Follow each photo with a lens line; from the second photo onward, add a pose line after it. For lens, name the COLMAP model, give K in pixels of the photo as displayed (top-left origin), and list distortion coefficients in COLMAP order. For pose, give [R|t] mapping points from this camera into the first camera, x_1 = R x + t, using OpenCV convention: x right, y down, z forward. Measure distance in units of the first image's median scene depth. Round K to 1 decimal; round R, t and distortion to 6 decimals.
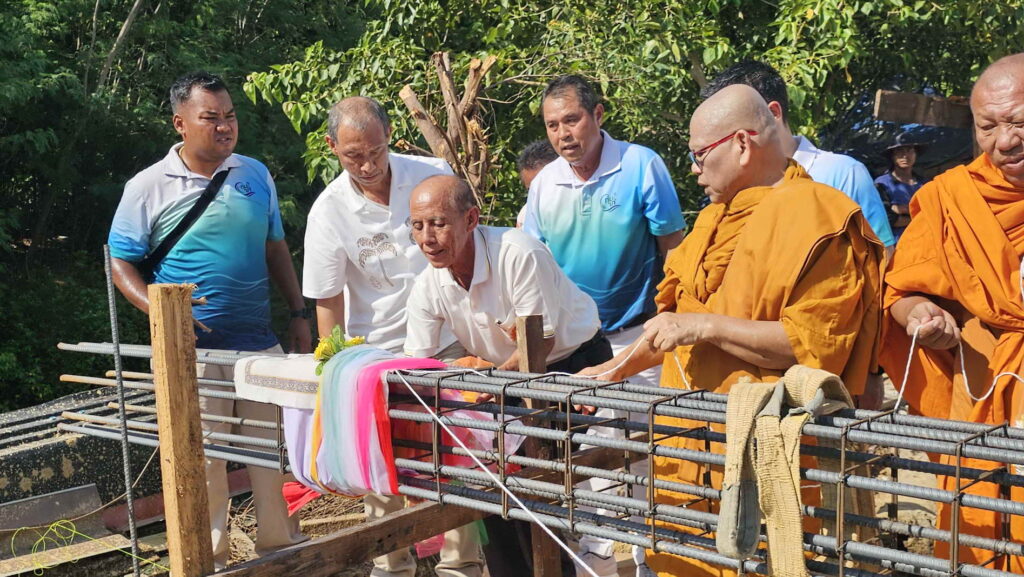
lens RADIAL K [[1219.2, 0, 528.6], [0, 1219.2, 281.2], [0, 0, 1]] dist [0.037046, -0.021108]
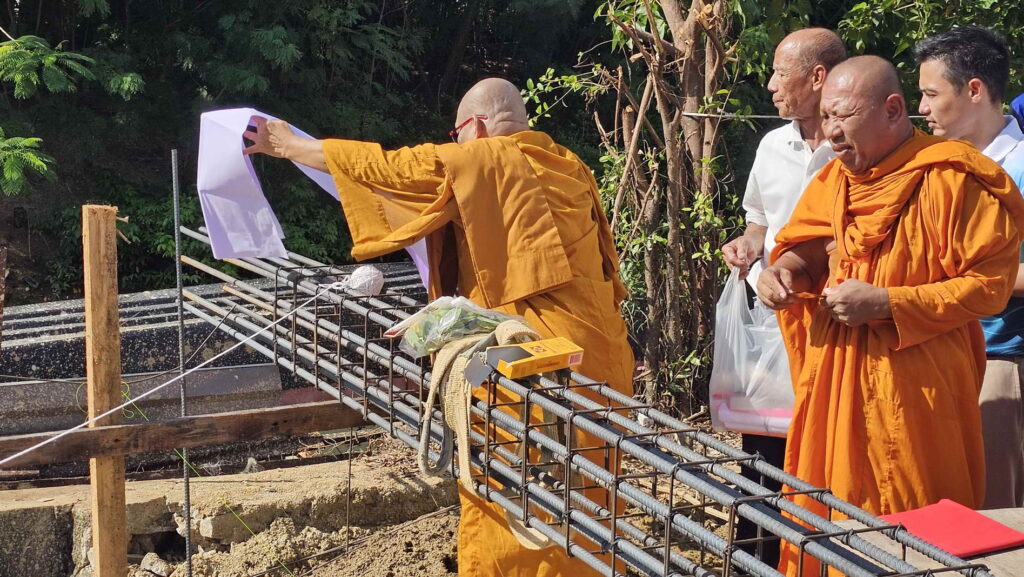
lens RADIAL K [[1805.0, 0, 508.2], [0, 1805.0, 269.1], [0, 0, 1]] dist [0.197516, -0.082115]
pose [[0.918279, 0.105502, -0.381619, 0.653613], [-0.075184, 0.992772, 0.093546, -0.110165], [0.388730, -0.057209, 0.919574, -0.488015]]
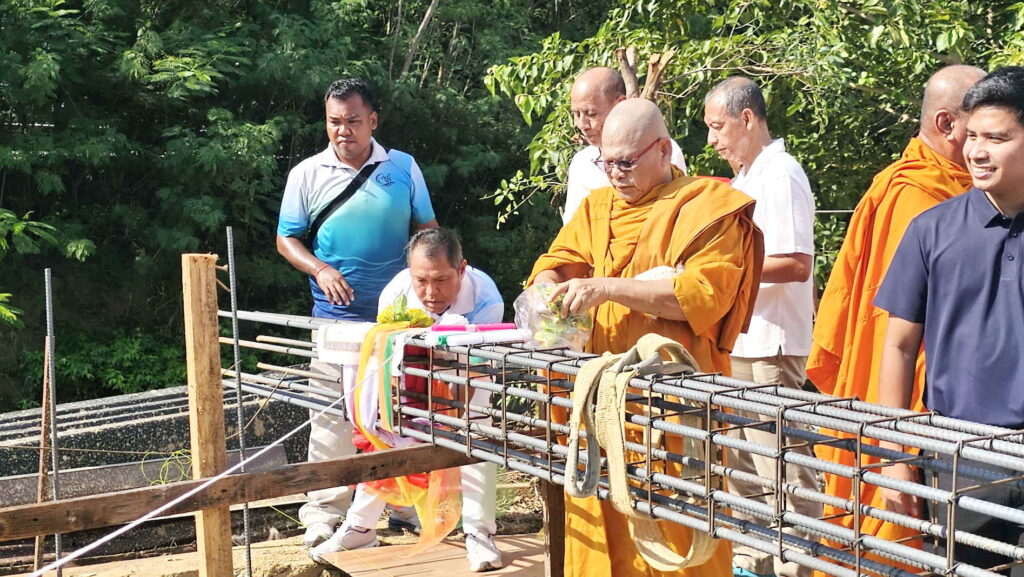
lens RADIAL K [[1374.3, 0, 517.4], [0, 1374.3, 289.4], [0, 0, 1]] dist [0.192307, -0.519263]
pose [[0.960230, 0.034345, -0.277089, 0.339199], [-0.033166, 0.999410, 0.008942, 0.011489], [0.277233, 0.000603, 0.960803, -0.260402]]
